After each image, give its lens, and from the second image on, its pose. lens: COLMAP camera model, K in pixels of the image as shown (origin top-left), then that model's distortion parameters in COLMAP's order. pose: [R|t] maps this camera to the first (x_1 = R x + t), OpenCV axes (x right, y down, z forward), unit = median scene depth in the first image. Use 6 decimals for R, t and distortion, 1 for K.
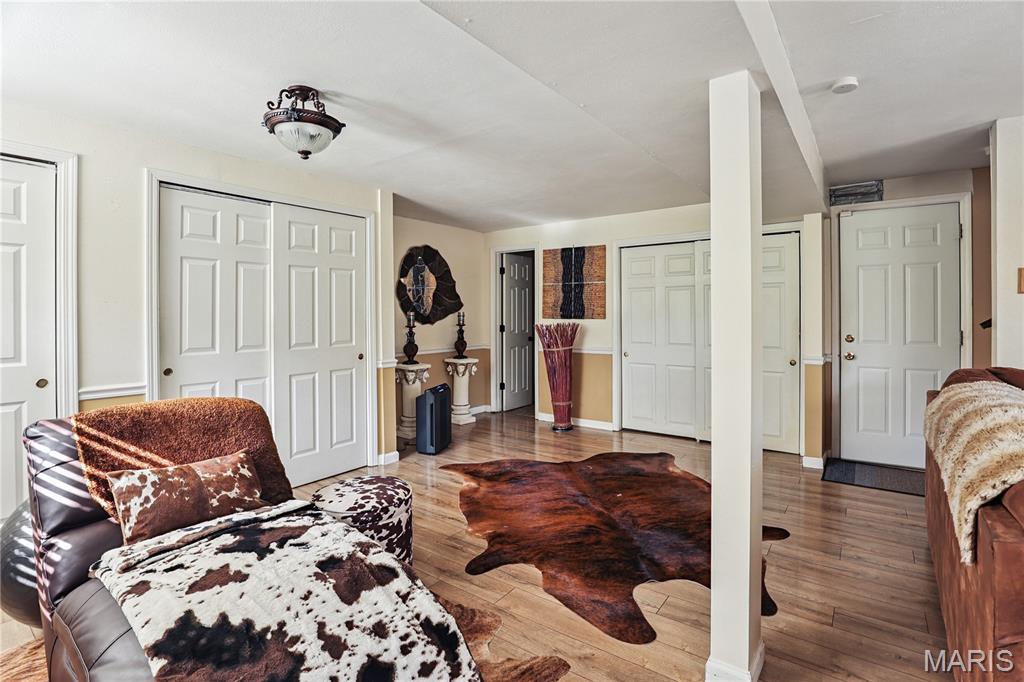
lens RADIAL K [[485.4, 0, 522.7], [0, 485.4, 311.5], [0, 0, 1]] dist [-0.022278, 0.001244]
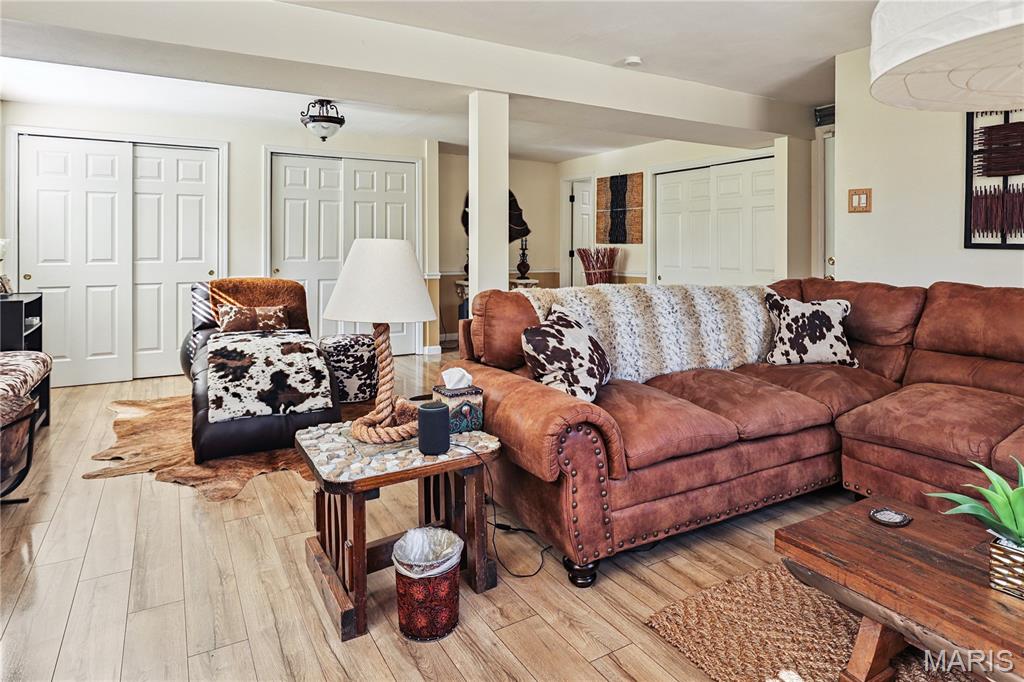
lens RADIAL K [[600.7, 0, 513.4], [0, 600.7, 241.8], [0, 0, 1]] dist [0.006115, 0.001127]
pose [[0.917577, 0.002457, -0.397551, 0.881203], [-0.004689, 0.999978, -0.004641, 0.039010], [0.397531, 0.006123, 0.917568, -0.592175]]
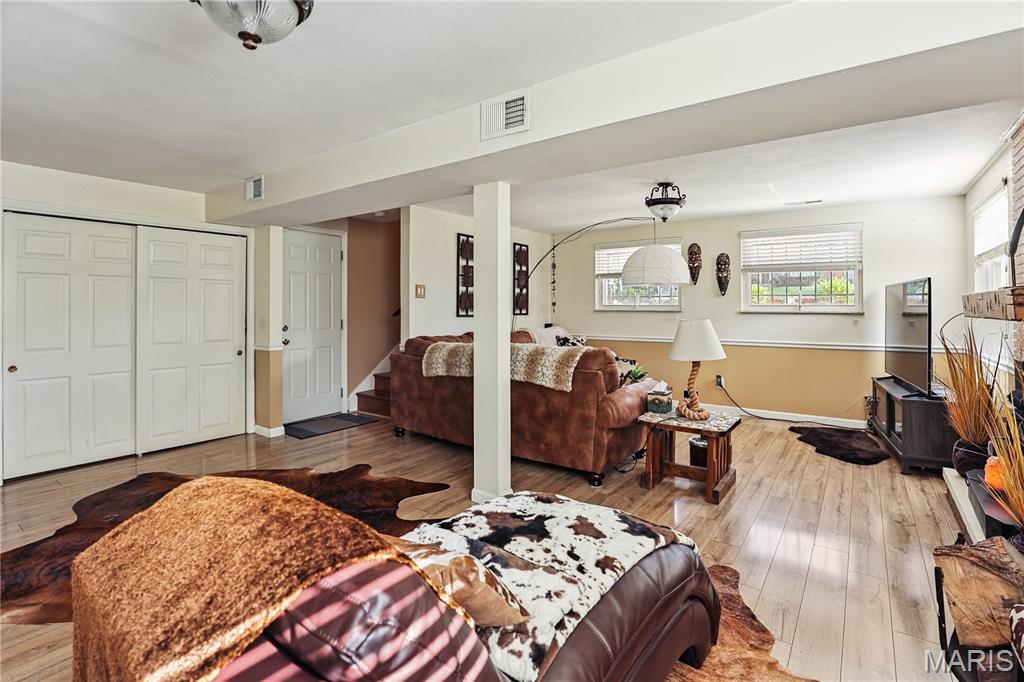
lens RADIAL K [[485.4, 0, 522.7], [0, 485.4, 311.5], [0, 0, 1]] dist [-0.022278, 0.001244]
pose [[-0.019713, -0.004211, 0.999797, -0.887934], [0.000687, 0.999991, 0.004225, 0.010174], [-0.999805, 0.000770, -0.019710, 0.573707]]
